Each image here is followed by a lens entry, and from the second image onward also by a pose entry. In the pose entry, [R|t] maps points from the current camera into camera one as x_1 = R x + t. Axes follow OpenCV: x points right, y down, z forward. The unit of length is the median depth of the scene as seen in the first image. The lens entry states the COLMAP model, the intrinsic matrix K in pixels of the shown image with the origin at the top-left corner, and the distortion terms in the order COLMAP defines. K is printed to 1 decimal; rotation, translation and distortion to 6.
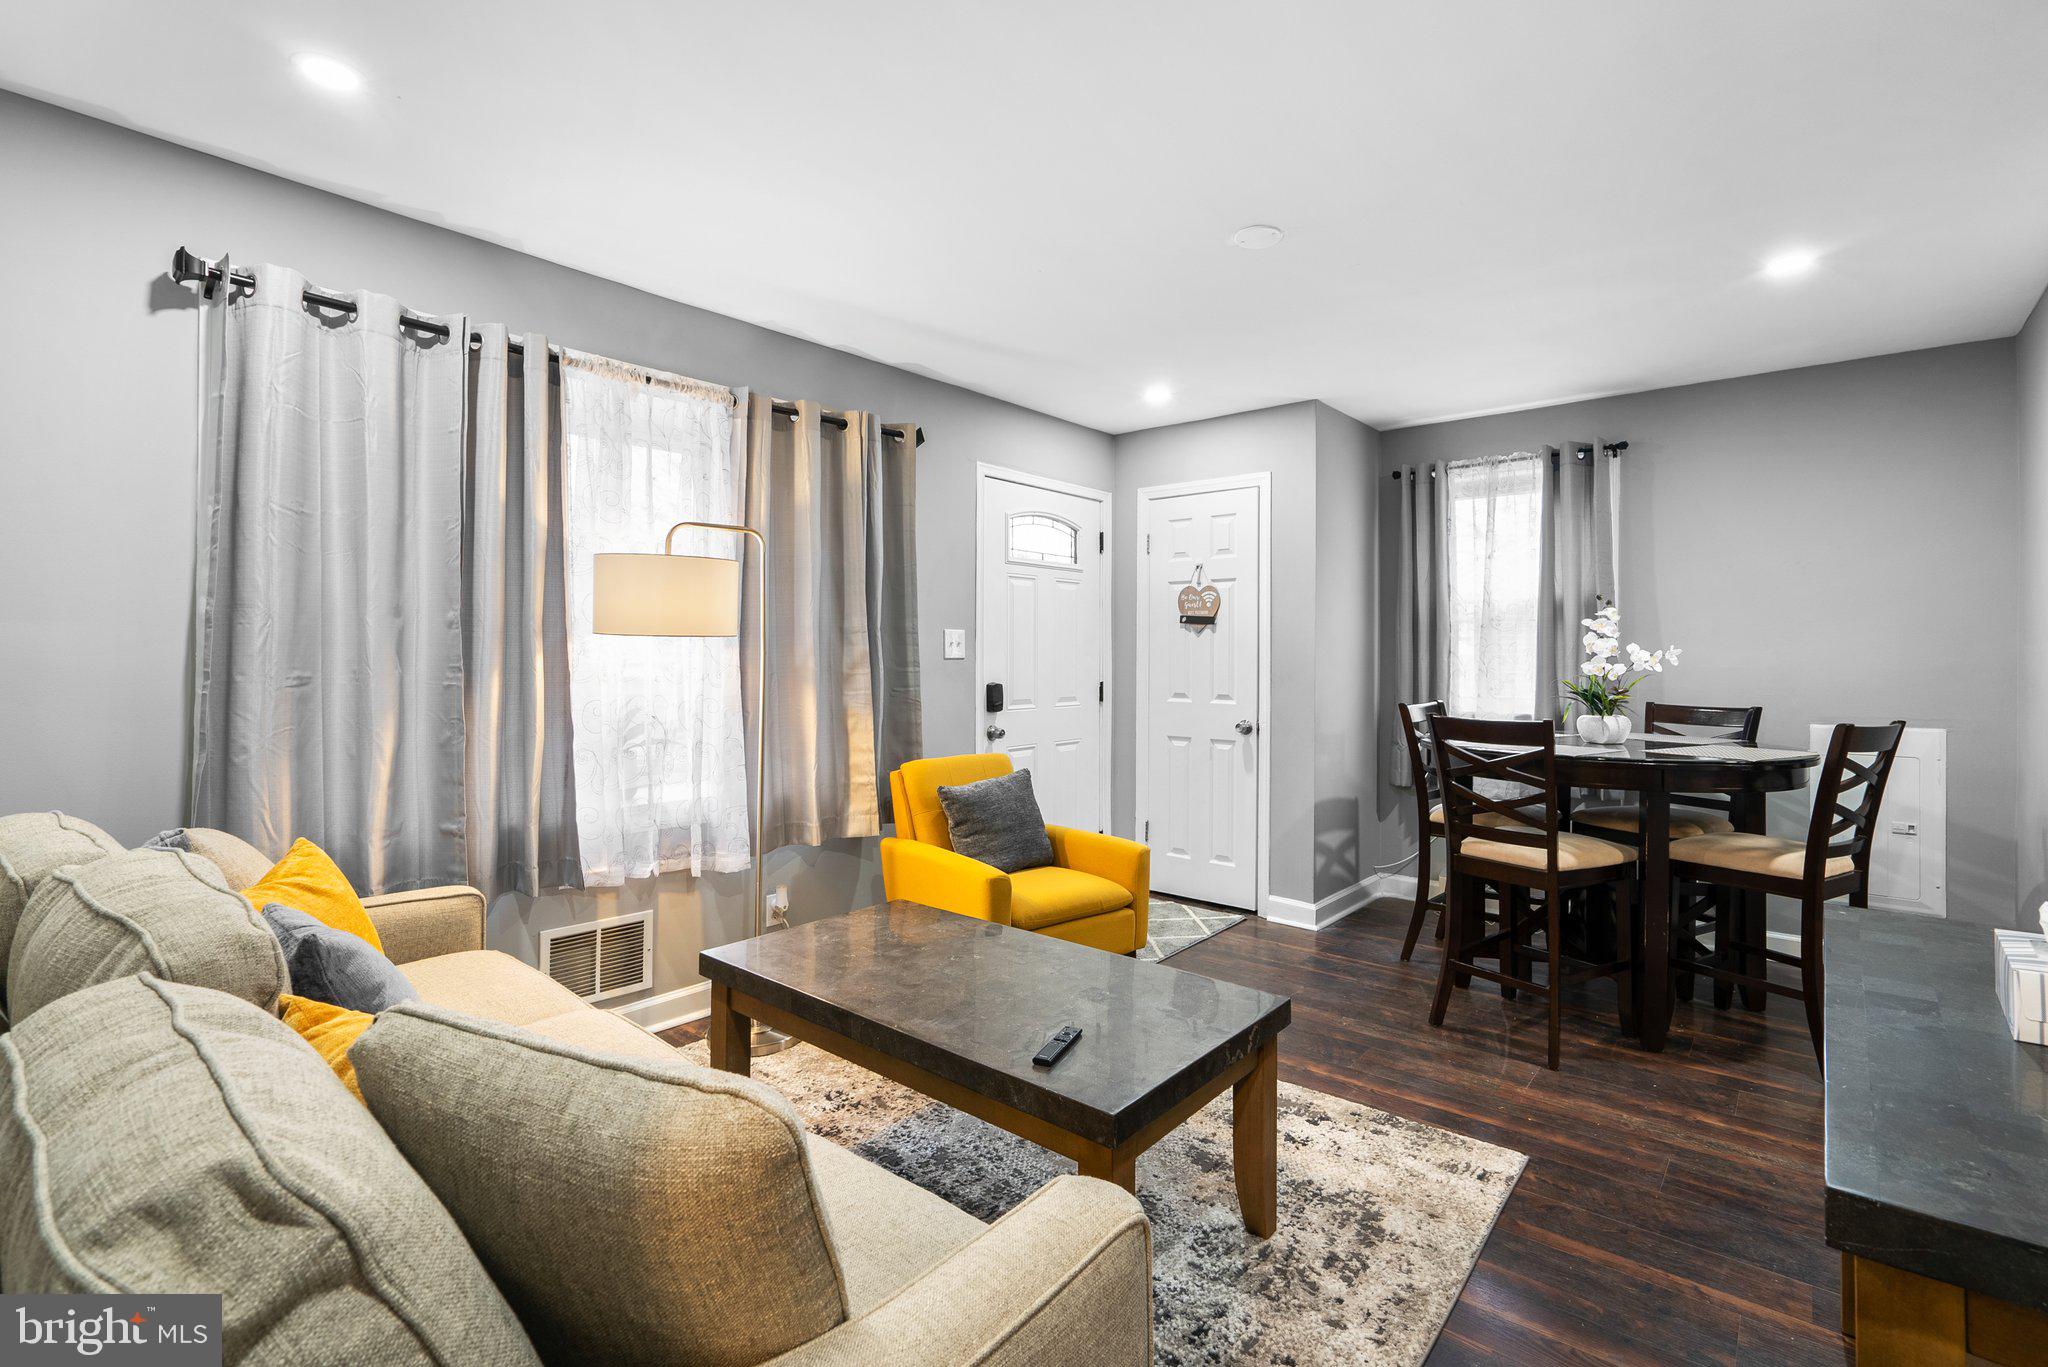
lens RADIAL K [[941.9, 0, 1013.8], [0, 941.9, 652.0], [0, 0, 1]] dist [-0.003739, -0.000246]
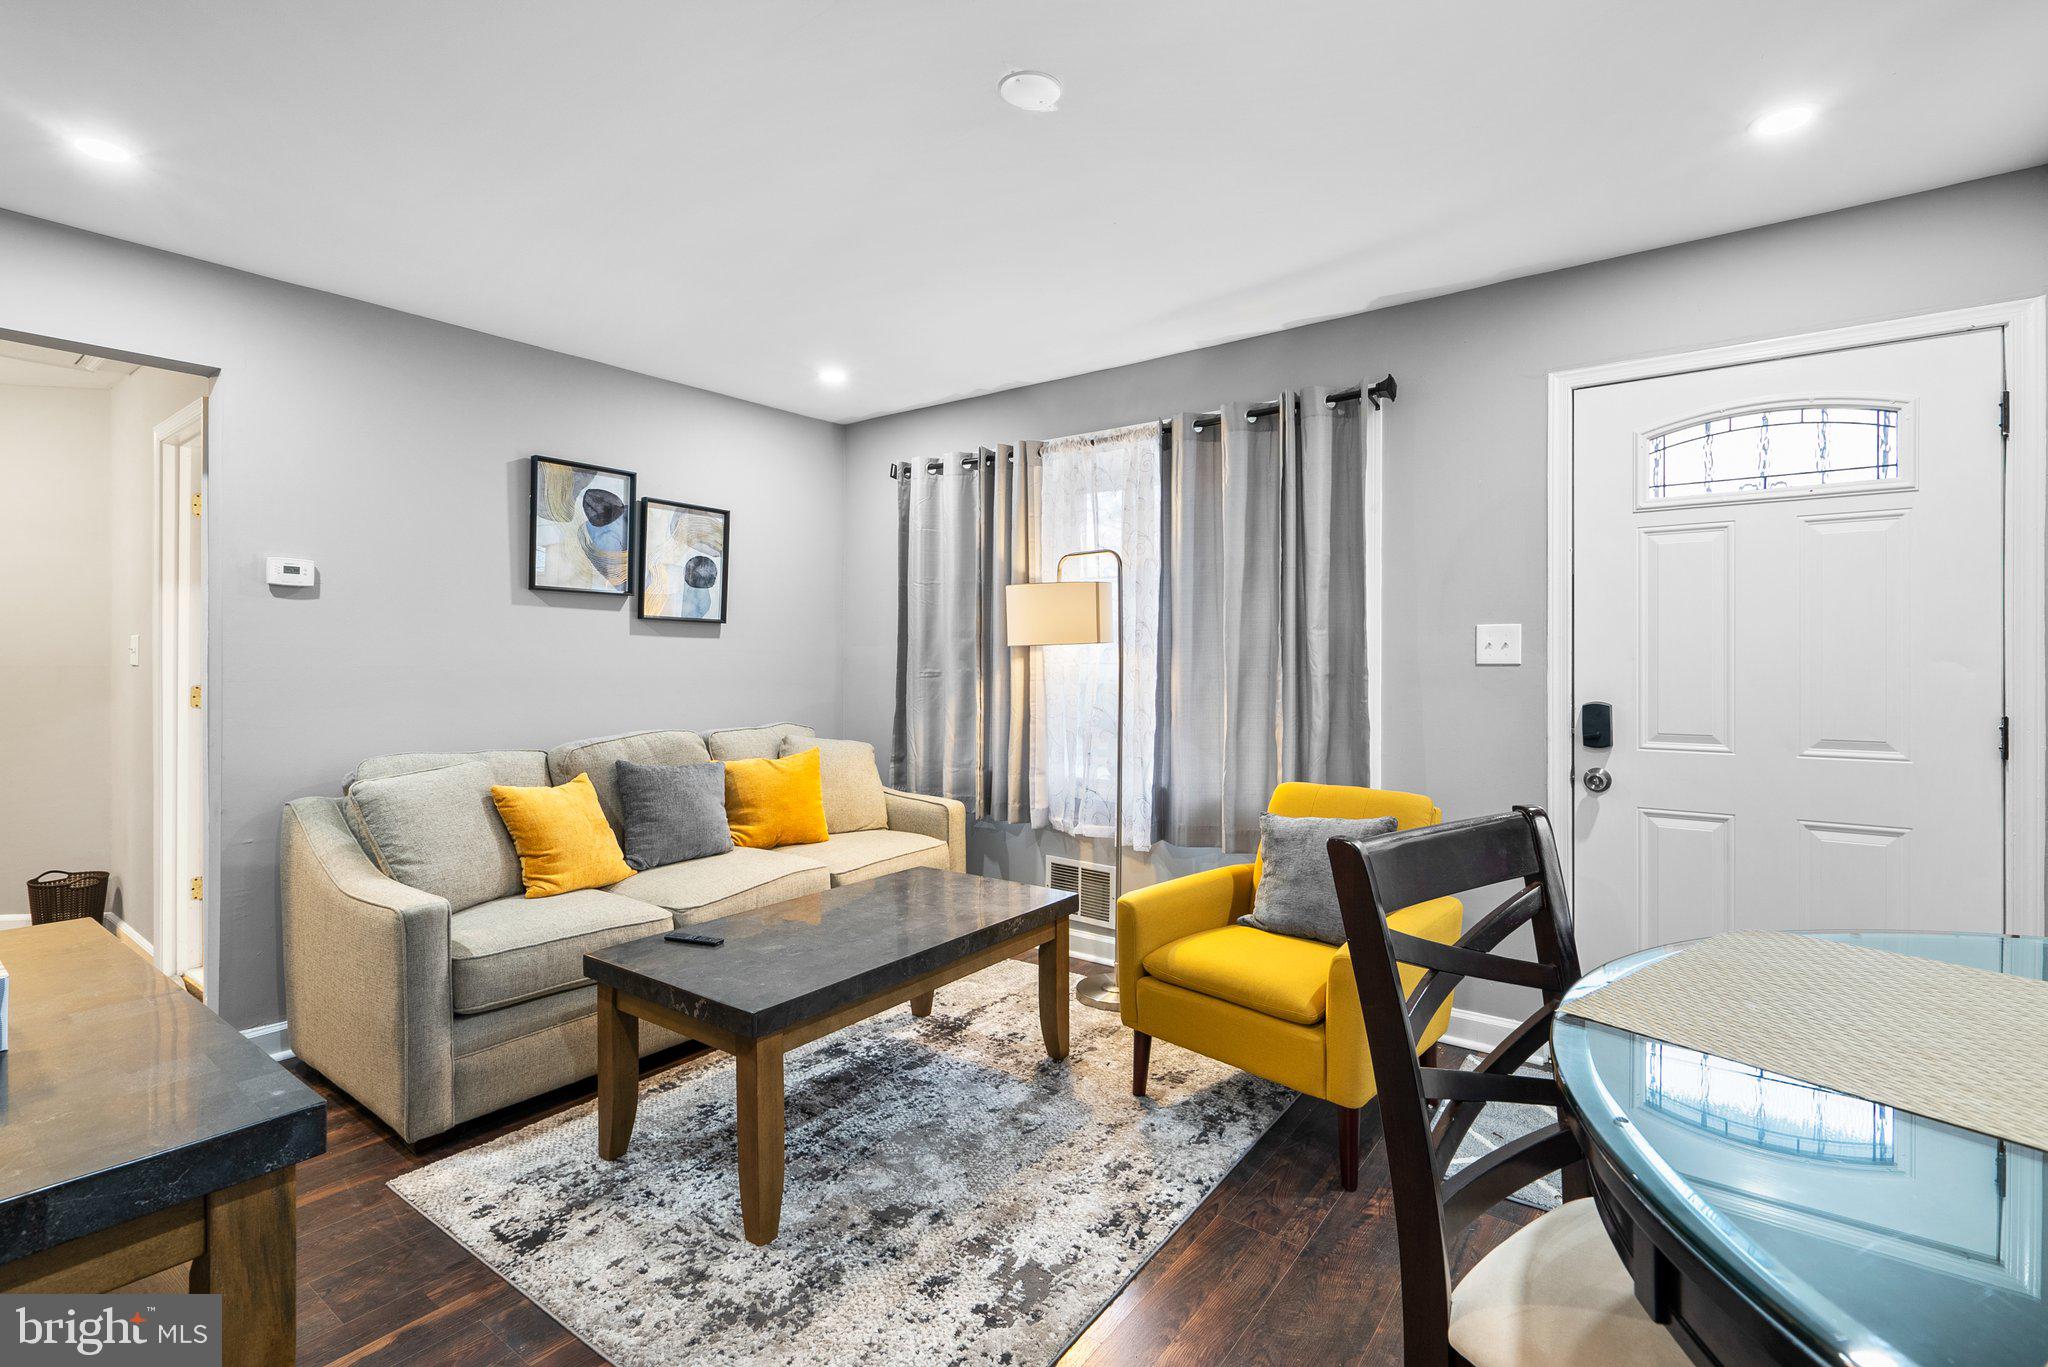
lens RADIAL K [[940.8, 0, 1022.6], [0, 940.8, 658.3], [0, 0, 1]] dist [-0.002428, -0.000130]
pose [[0.066335, -0.006177, -0.997778, 0.728460], [0.000449, 0.999981, -0.006161, 0.007483], [0.997797, -0.000039, 0.066336, 0.693155]]
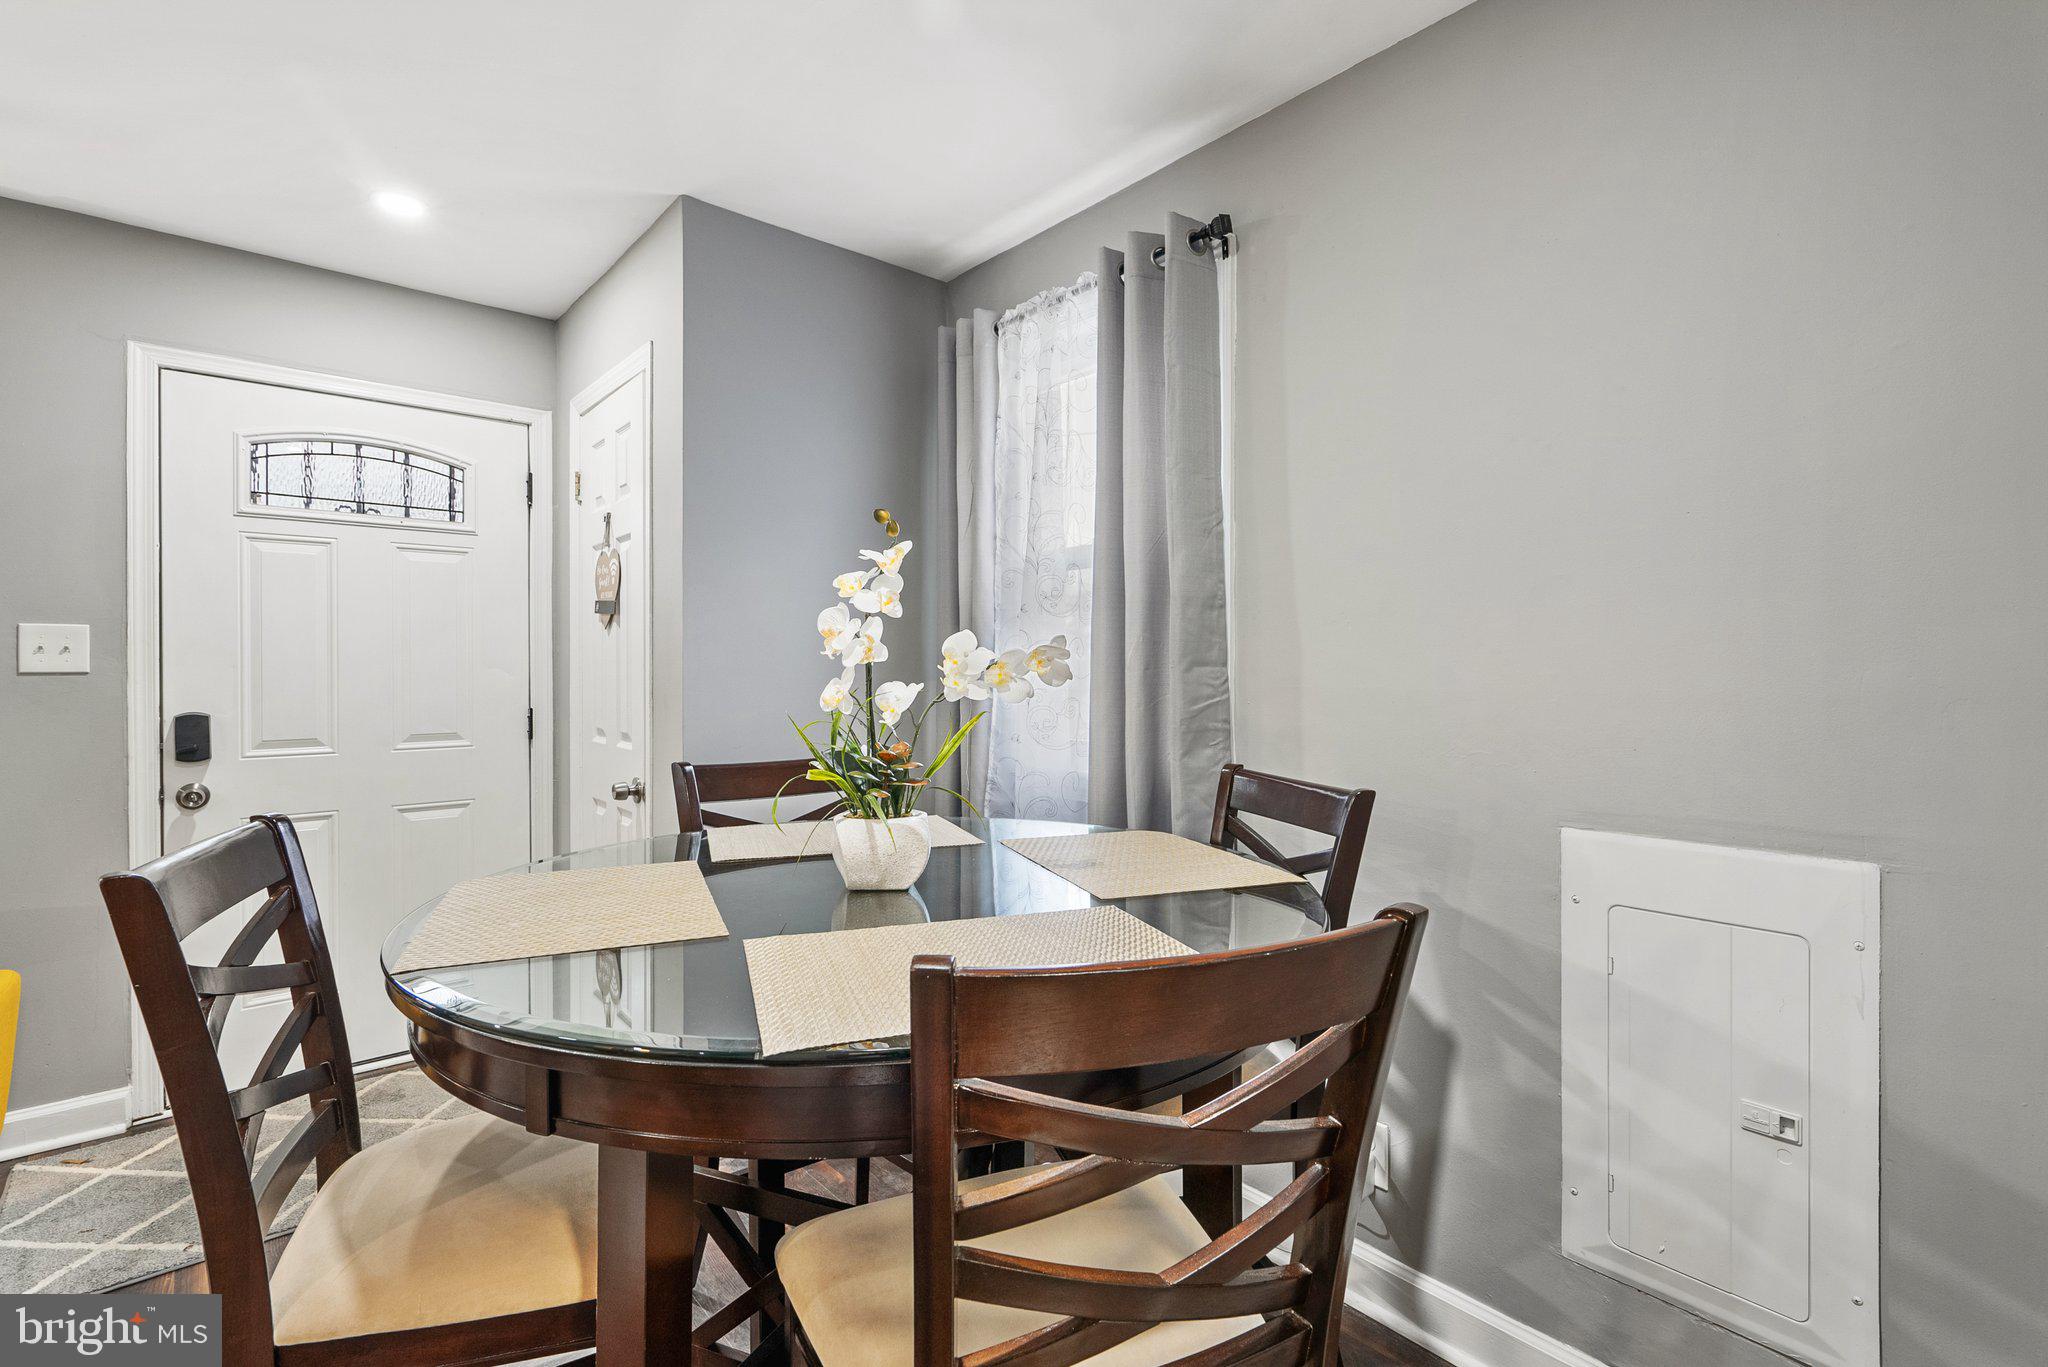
lens RADIAL K [[935.3, 0, 1019.8], [0, 935.3, 670.1], [0, 0, 1]] dist [-0.000268, -0.000352]
pose [[0.988806, -0.003340, -0.149170, 0.722135], [0.003848, 0.999988, 0.003117, 0.006494], [0.149158, -0.003656, 0.988807, 0.600710]]
